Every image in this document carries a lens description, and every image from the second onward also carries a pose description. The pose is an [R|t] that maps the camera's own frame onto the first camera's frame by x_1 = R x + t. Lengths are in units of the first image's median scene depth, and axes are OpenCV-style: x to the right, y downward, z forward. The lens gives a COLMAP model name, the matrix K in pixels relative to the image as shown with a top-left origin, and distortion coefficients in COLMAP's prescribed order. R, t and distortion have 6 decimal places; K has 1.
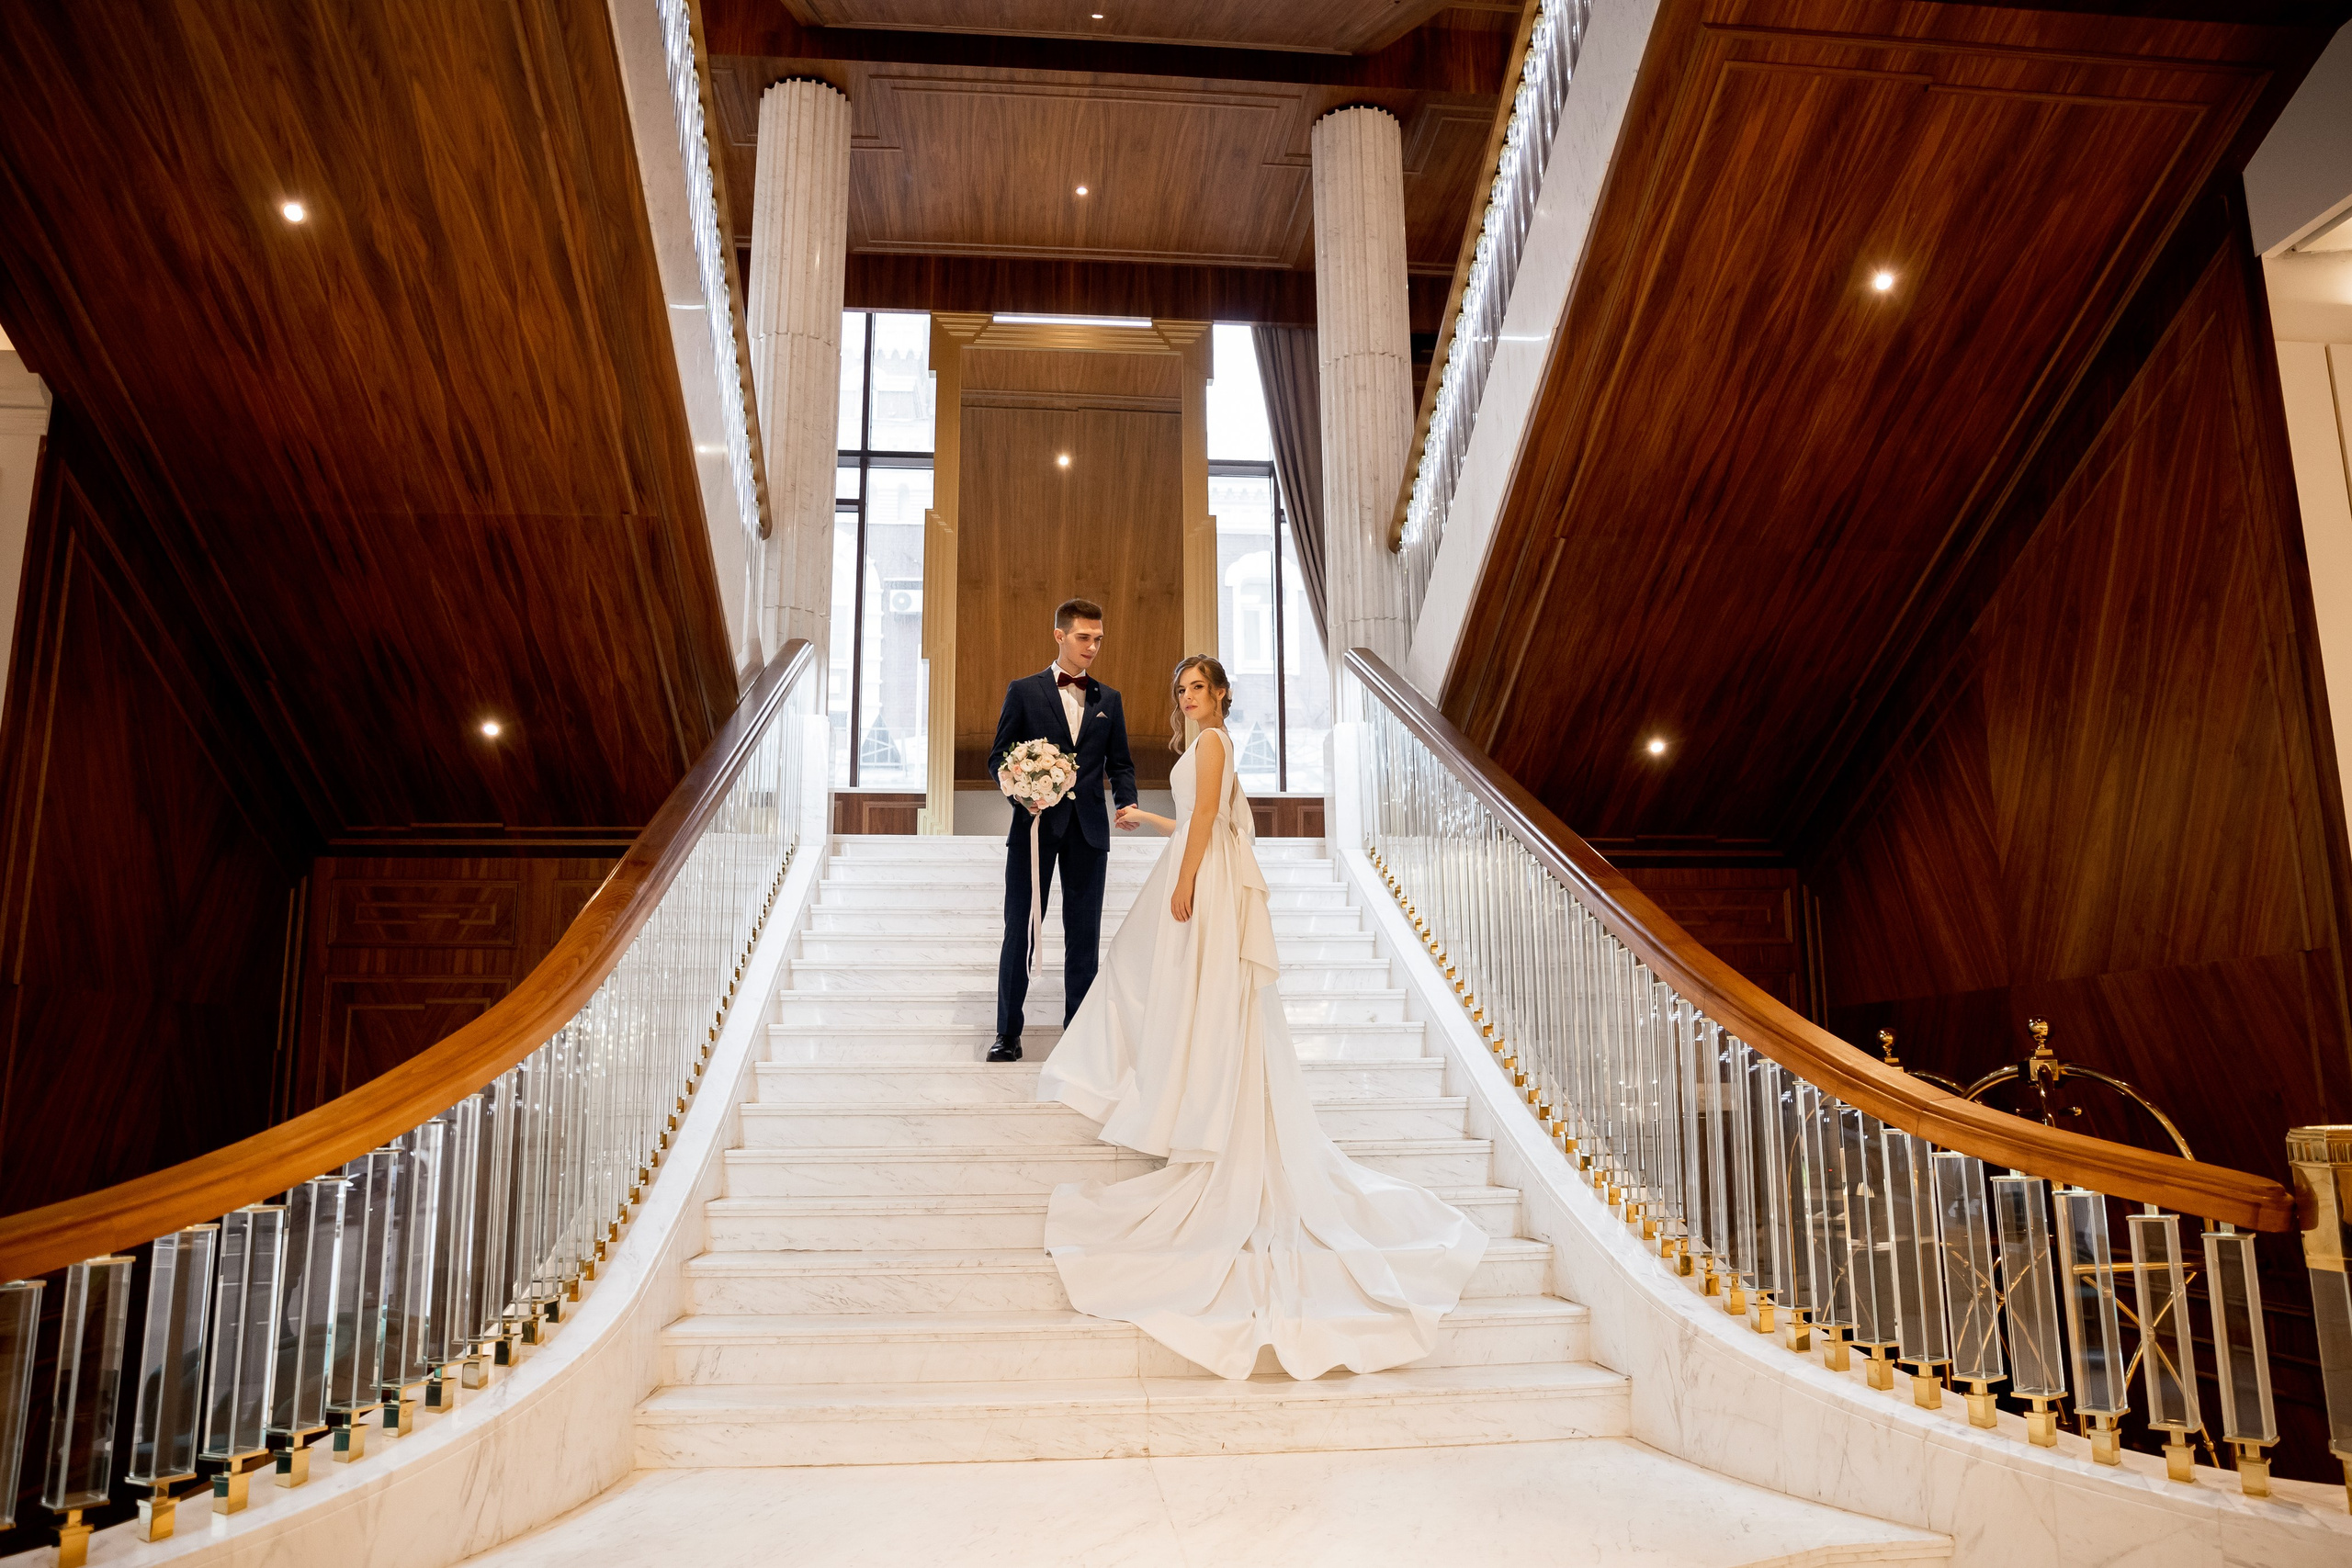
lens RADIAL K [[1664.0, 0, 1203.2], [0, 1664.0, 777.9], [0, 0, 1]] dist [-0.106207, 0.084458]
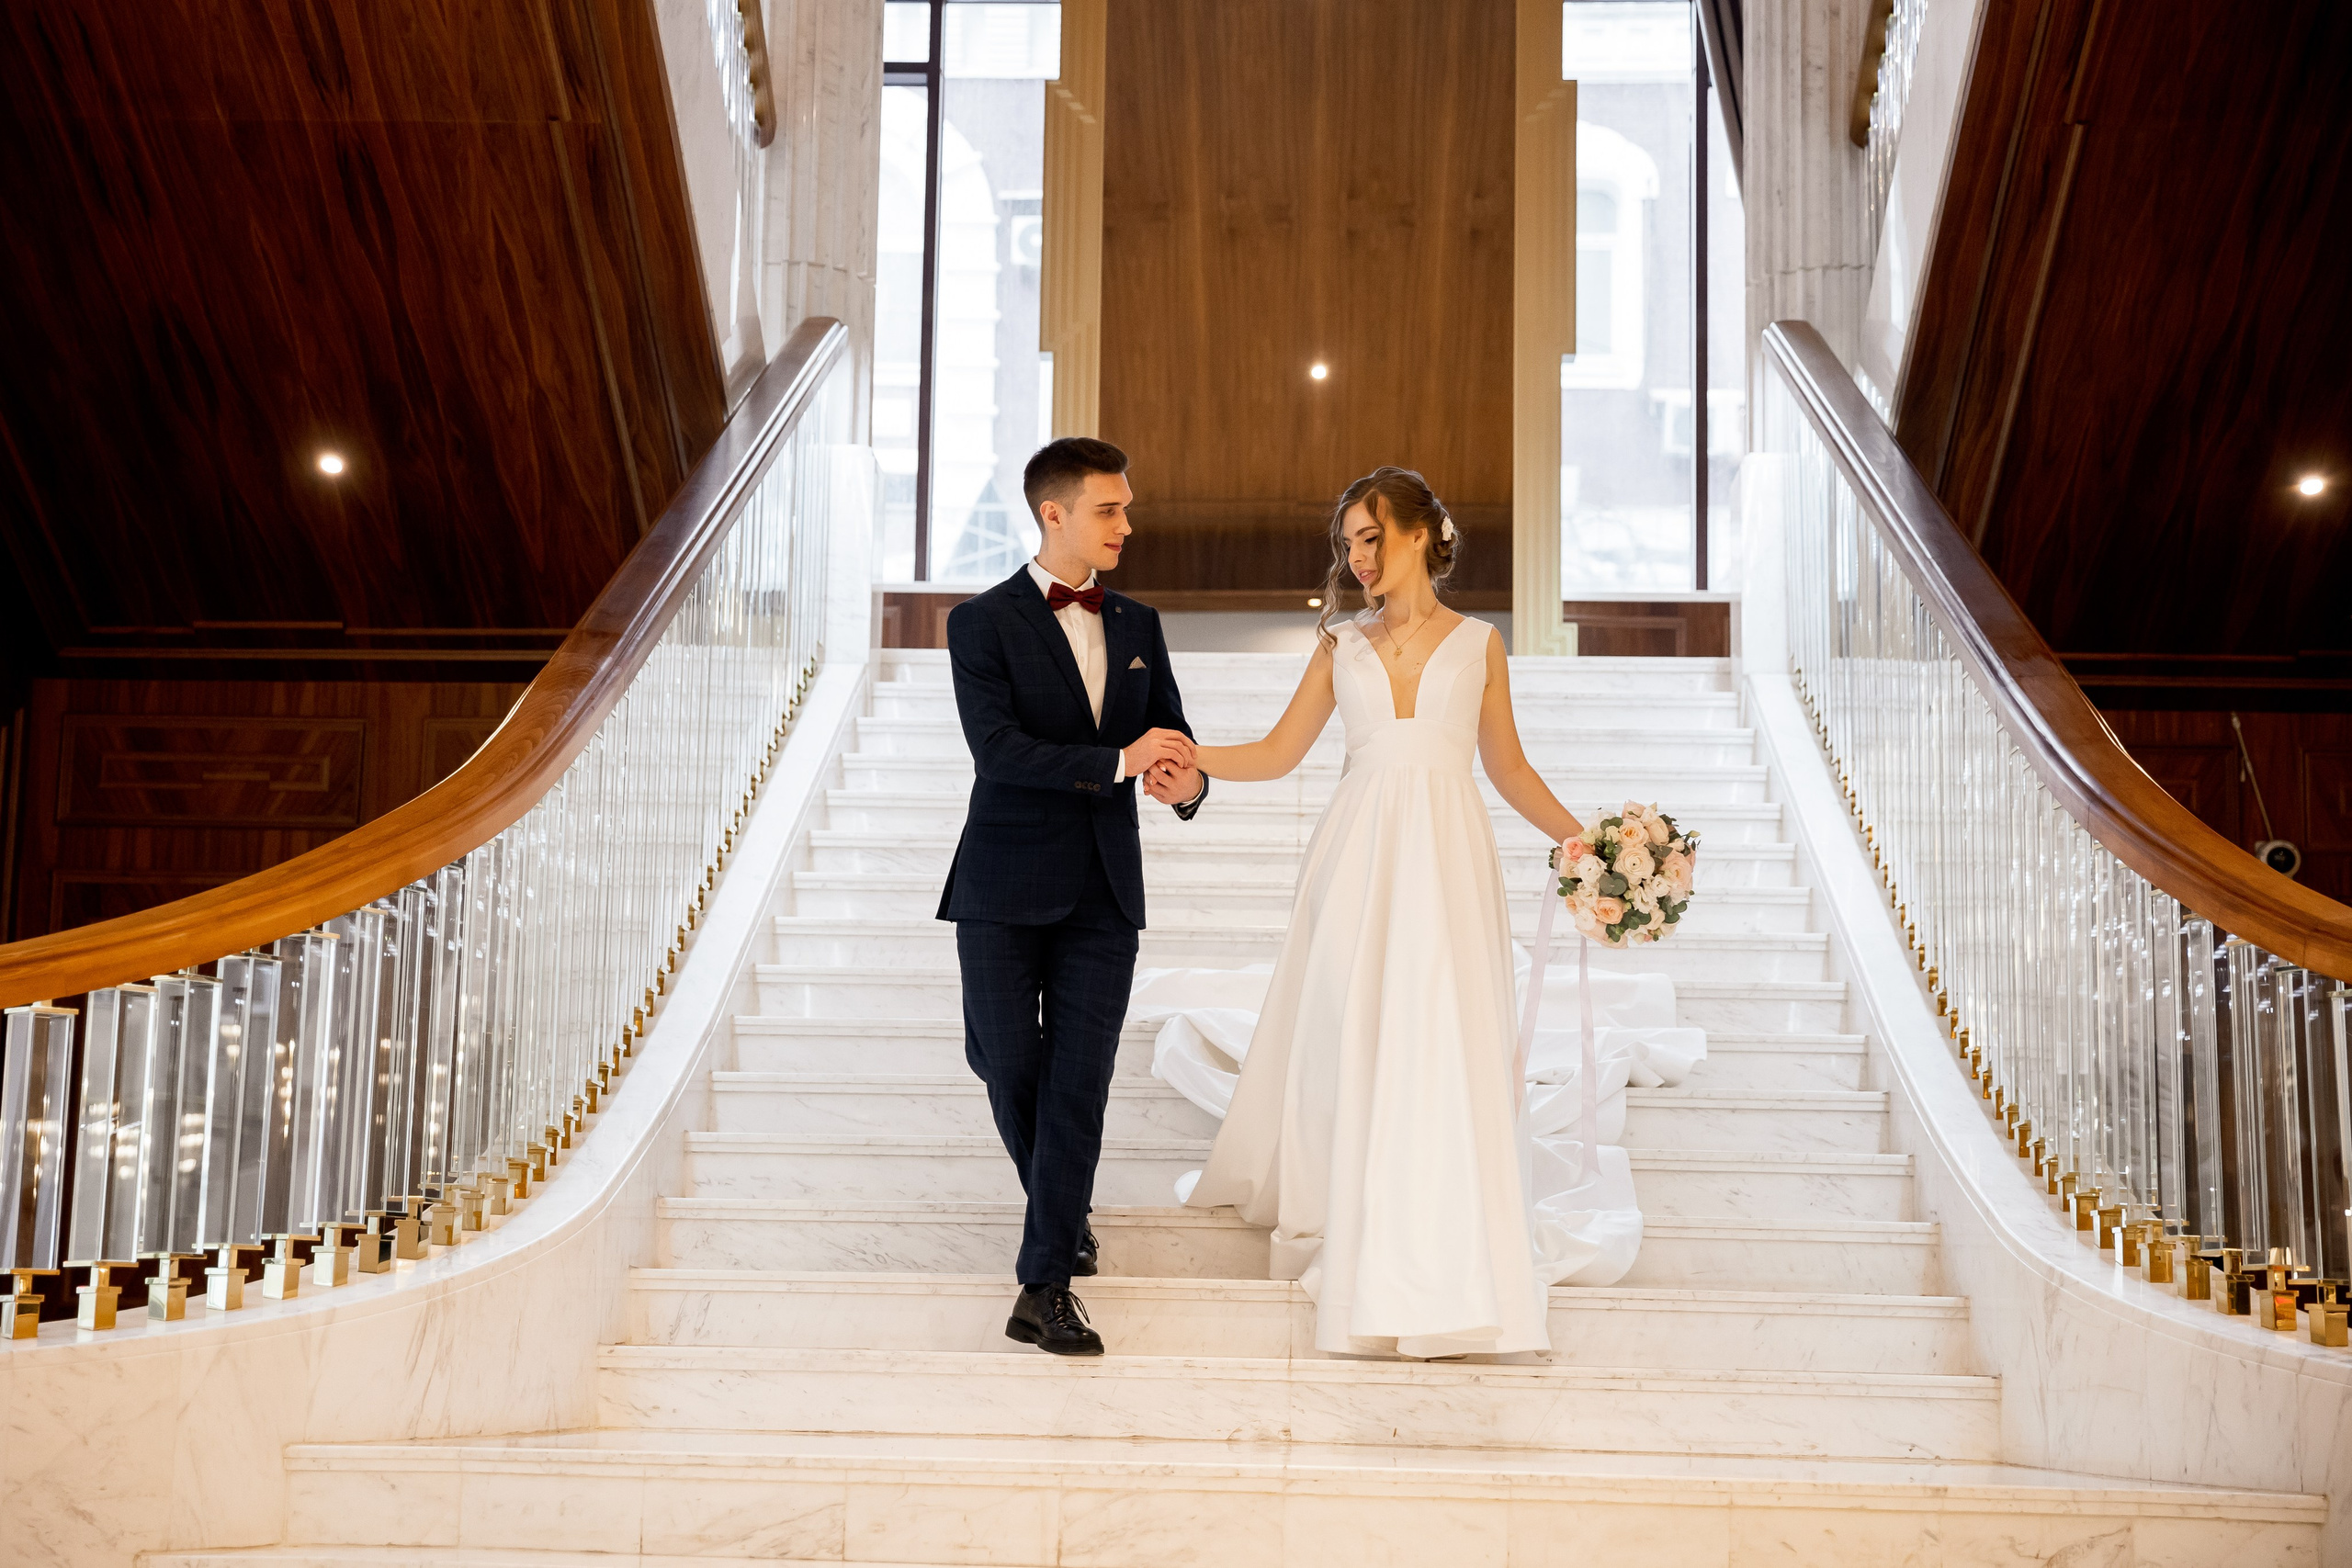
lens RADIAL K [[3784.8, 0, 1120.8], [0, 3784.8, 734.3], [0, 0, 1]] dist [0.130015, 0.083383]
pose [[0.986895, 0.005074, -0.161283, 0.086606], [-0.000953, 0.999671, 0.025619, 0.032686], [0.161360, -0.025130, 0.986576, -0.351257]]
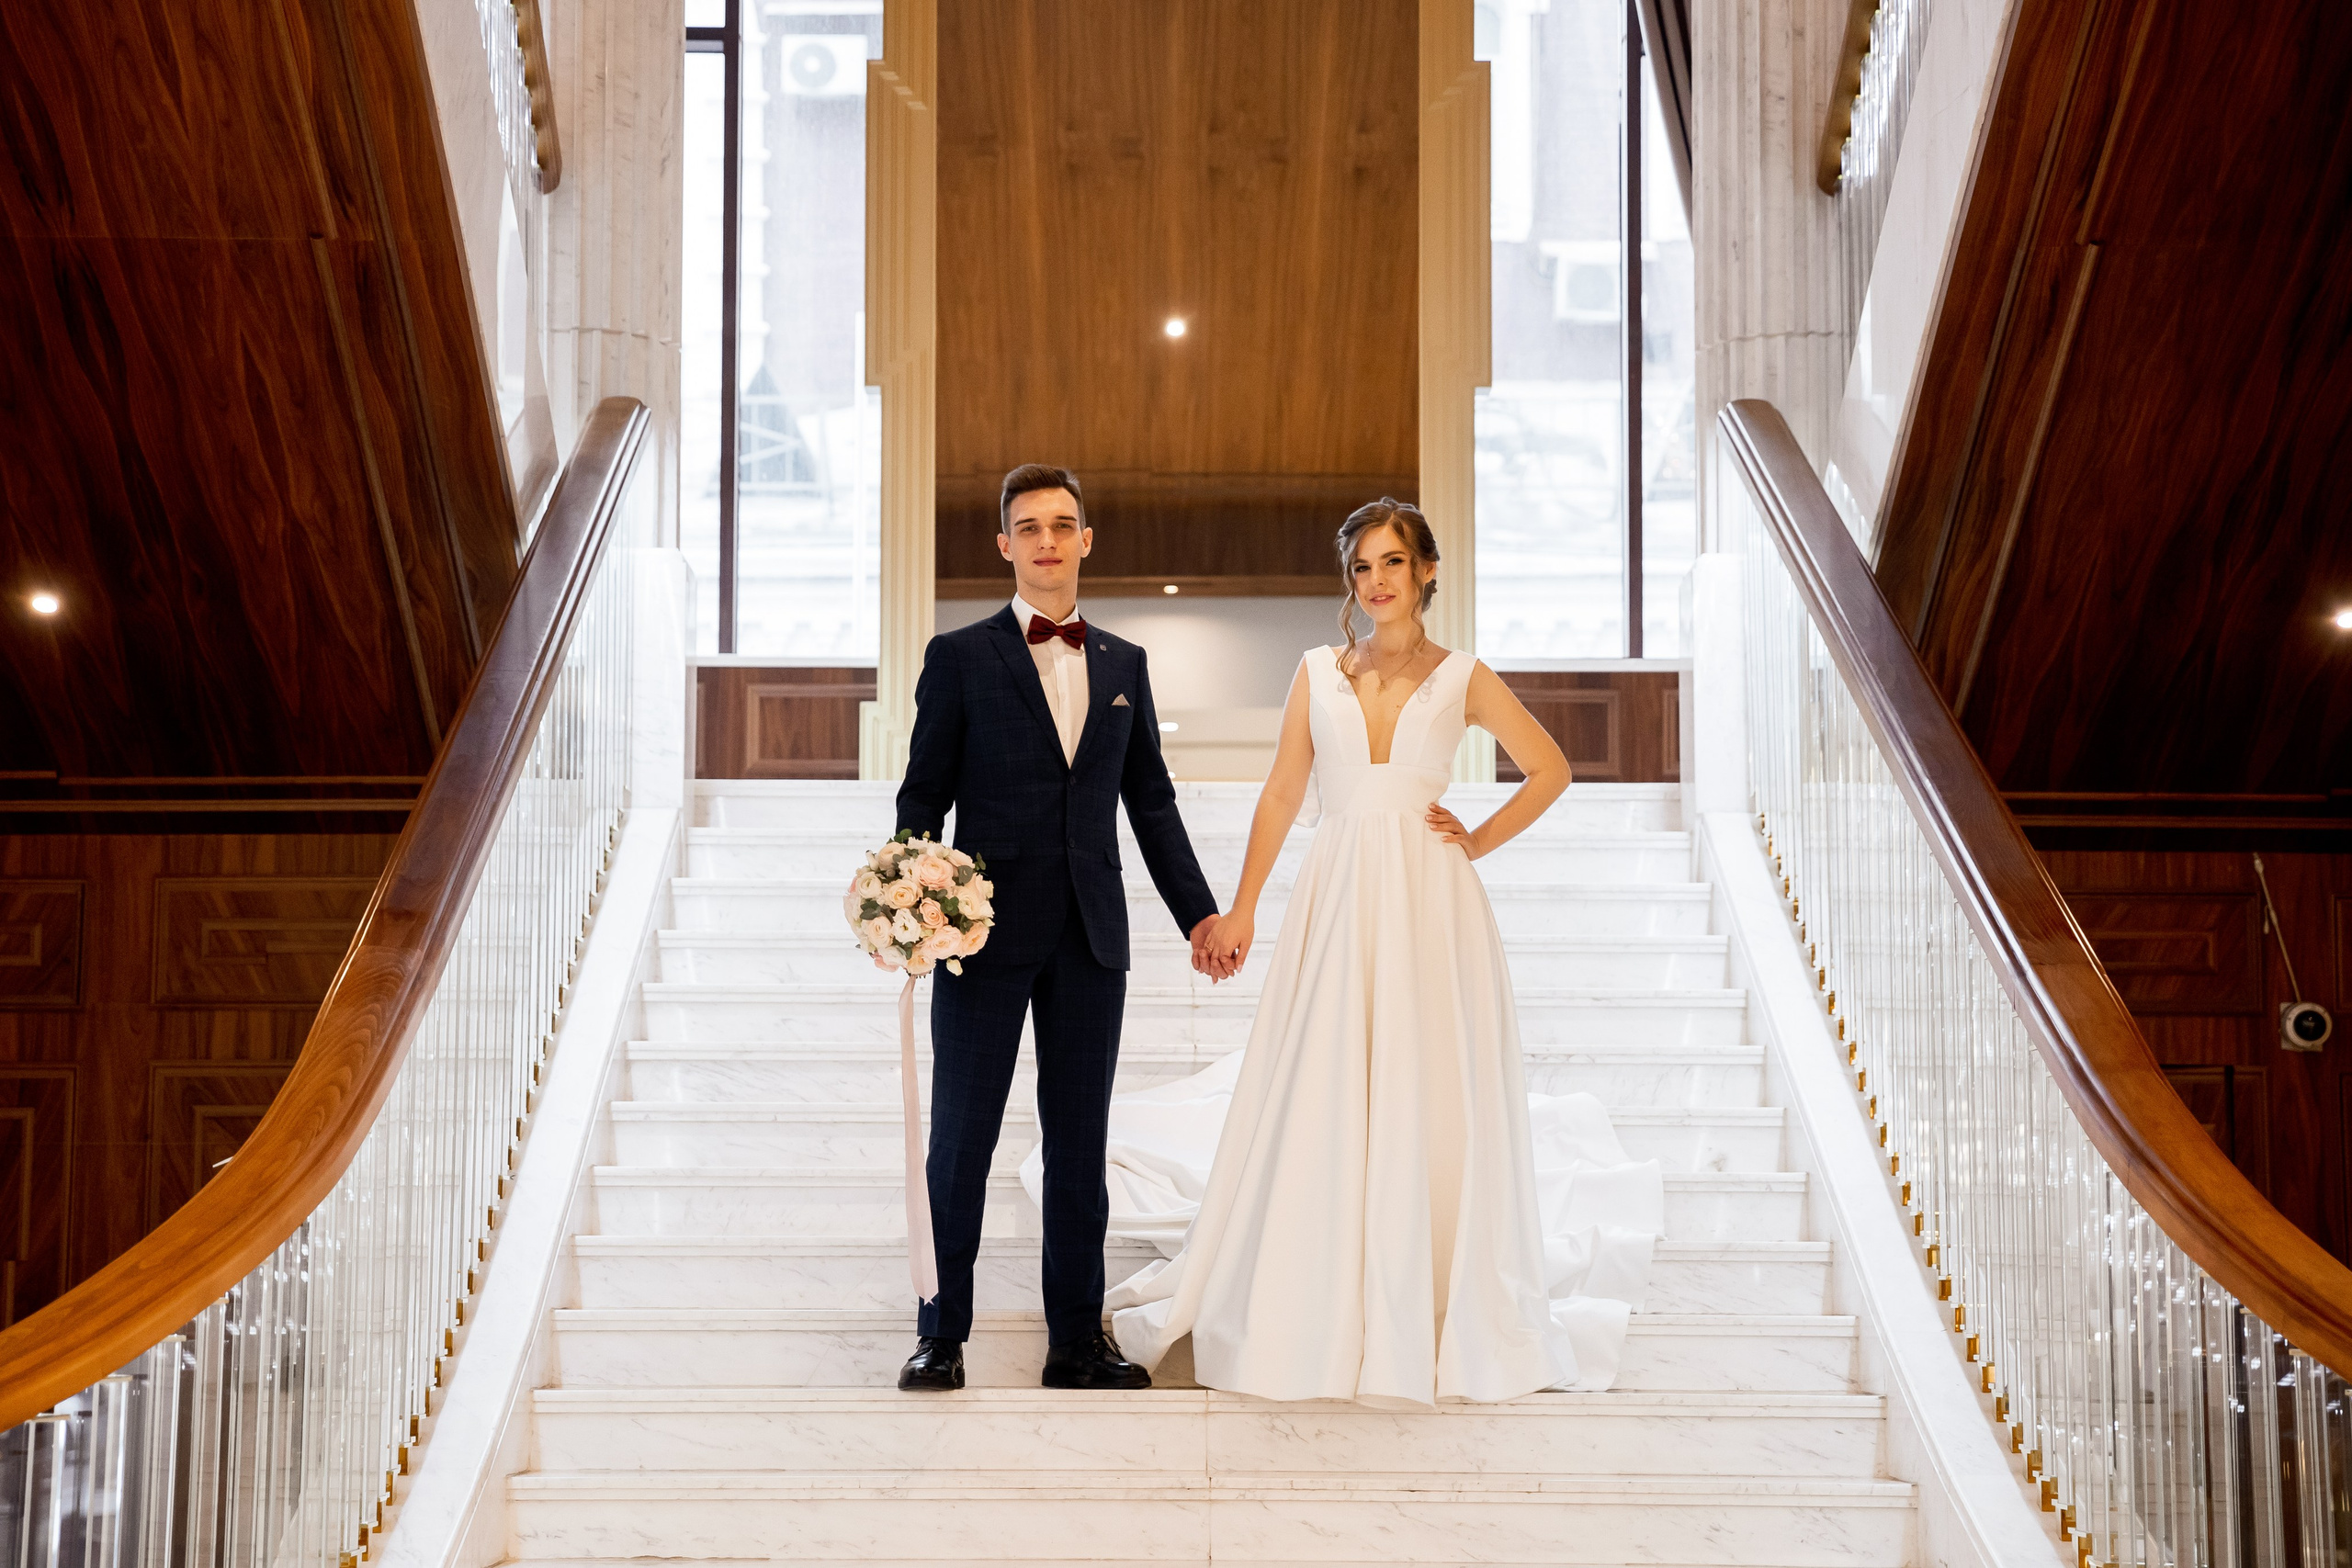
lens RADIAL K [[4480.3, 0, 1125.4], [0, 4480.3, 788.7], [0, 0, 1]] dist [0.209602, 0.079366]
pose [[0.993823, 0.002603, -0.110945, 0.064855], [0.006007, 0.996997, 0.077202, -0.074442], [0.110813, -0.077391, 0.990823, -0.375576]]
